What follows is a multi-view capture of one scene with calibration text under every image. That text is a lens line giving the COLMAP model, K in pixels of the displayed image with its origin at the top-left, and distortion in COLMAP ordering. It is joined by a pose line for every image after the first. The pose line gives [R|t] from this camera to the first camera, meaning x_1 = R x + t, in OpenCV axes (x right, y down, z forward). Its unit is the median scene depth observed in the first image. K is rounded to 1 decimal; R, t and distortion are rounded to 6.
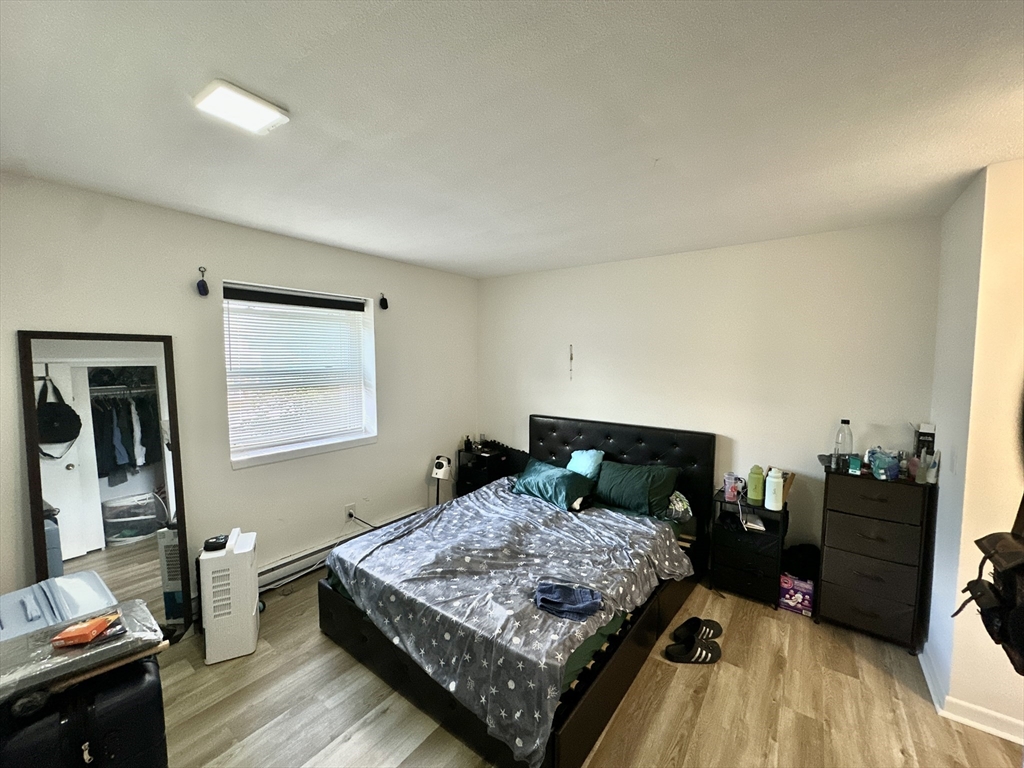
lens RADIAL K [[409.5, 0, 512.0], [0, 409.5, 384.0], [0, 0, 1]] dist [-0.003325, -0.000051]
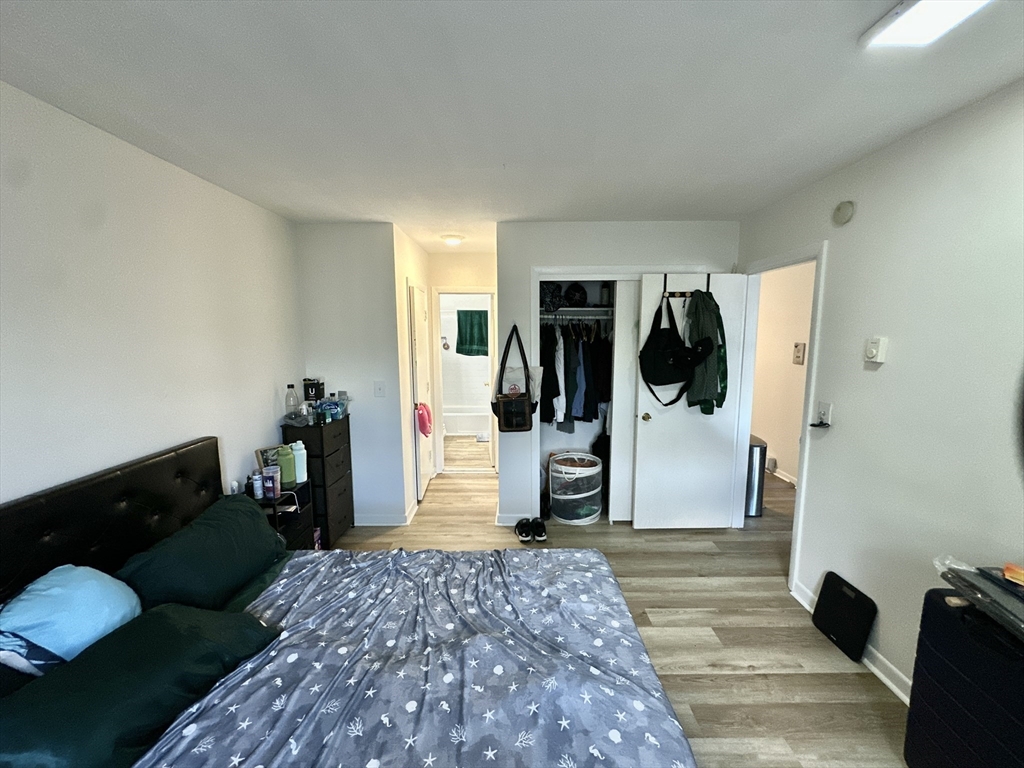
lens RADIAL K [[409.5, 0, 512.0], [0, 409.5, 384.0], [0, 0, 1]] dist [-0.003325, -0.000051]
pose [[-0.588372, -0.102238, 0.802101, -0.414550], [0.061145, 0.983508, 0.170213, -0.063199], [-0.806275, 0.149193, -0.572417, 1.037252]]
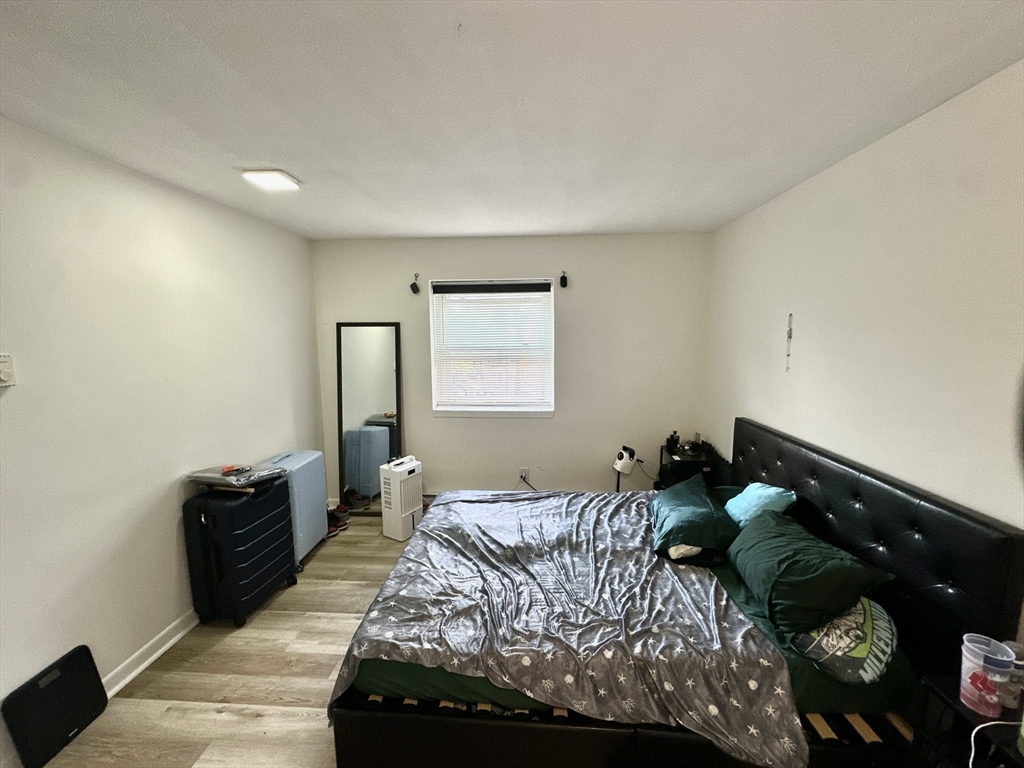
lens RADIAL K [[409.5, 0, 512.0], [0, 409.5, 384.0], [0, 0, 1]] dist [-0.003325, -0.000051]
pose [[0.547577, 0.094905, -0.831356, 0.574238], [-0.050136, 0.995483, 0.080619, -0.026304], [0.835252, -0.002464, 0.549861, 0.416460]]
